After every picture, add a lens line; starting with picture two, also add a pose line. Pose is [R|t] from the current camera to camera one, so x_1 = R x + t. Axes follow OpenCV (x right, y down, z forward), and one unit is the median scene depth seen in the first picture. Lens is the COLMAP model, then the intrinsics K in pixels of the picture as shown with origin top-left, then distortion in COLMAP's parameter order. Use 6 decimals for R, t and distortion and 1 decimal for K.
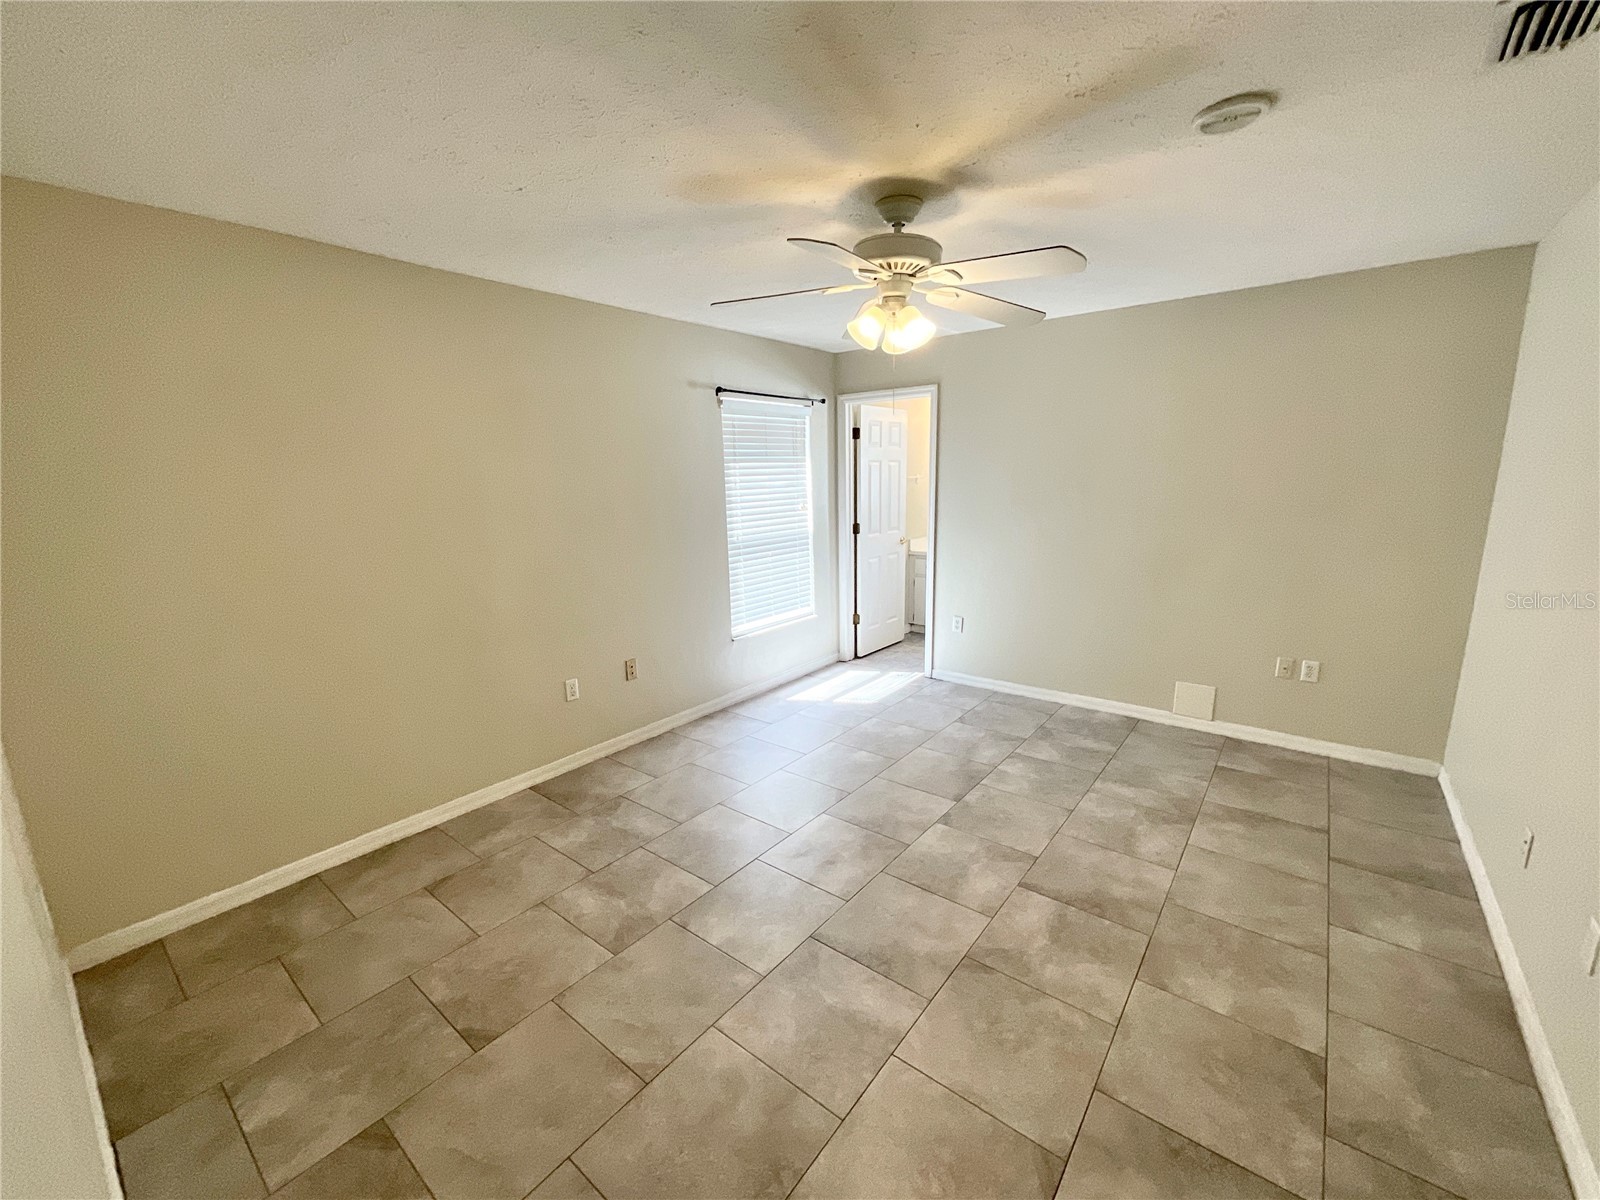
lens RADIAL K [[651.4, 0, 809.3], [0, 651.4, 599.7], [0, 0, 1]] dist [0.003471, 0.000531]
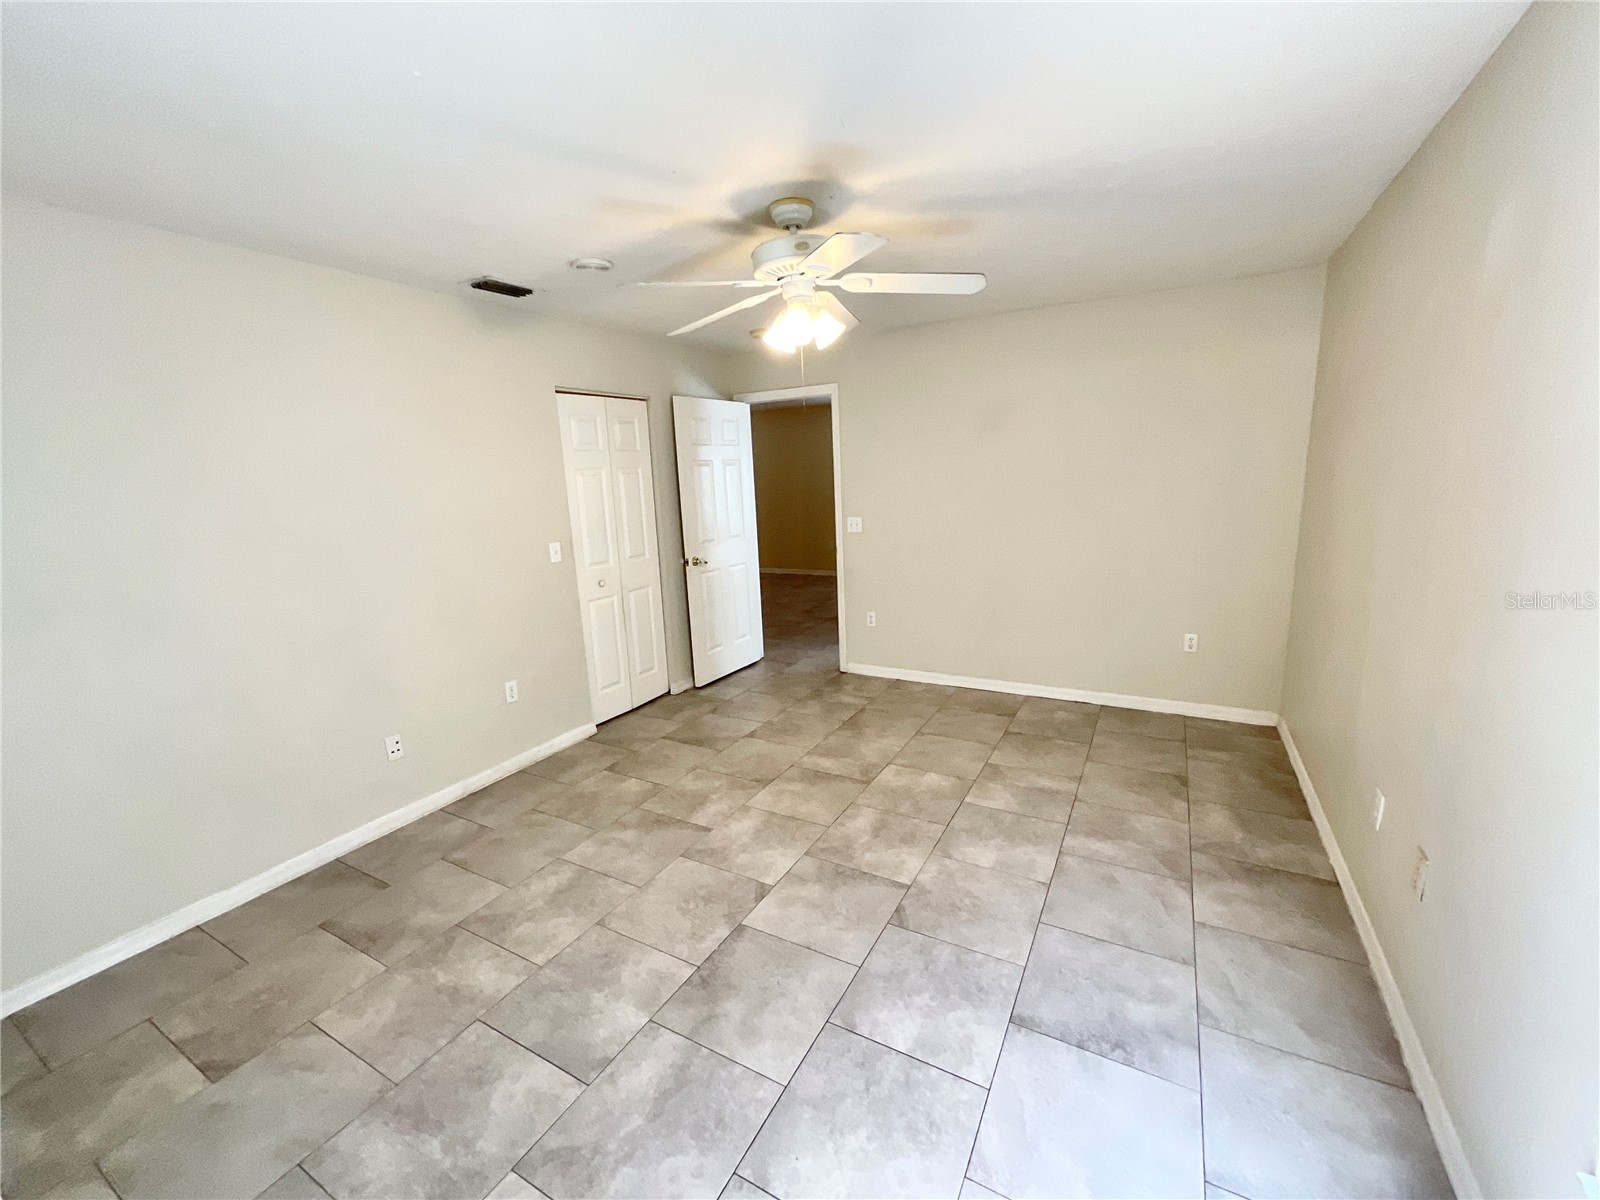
lens RADIAL K [[651.4, 0, 807.5], [0, 651.4, 599.5], [0, 0, 1]] dist [0.003471, 0.000531]
pose [[-0.985137, 0.092467, -0.144760, 0.265490], [0.031061, 0.924746, 0.379314, -0.355334], [0.168940, 0.369180, -0.913874, 1.816648]]
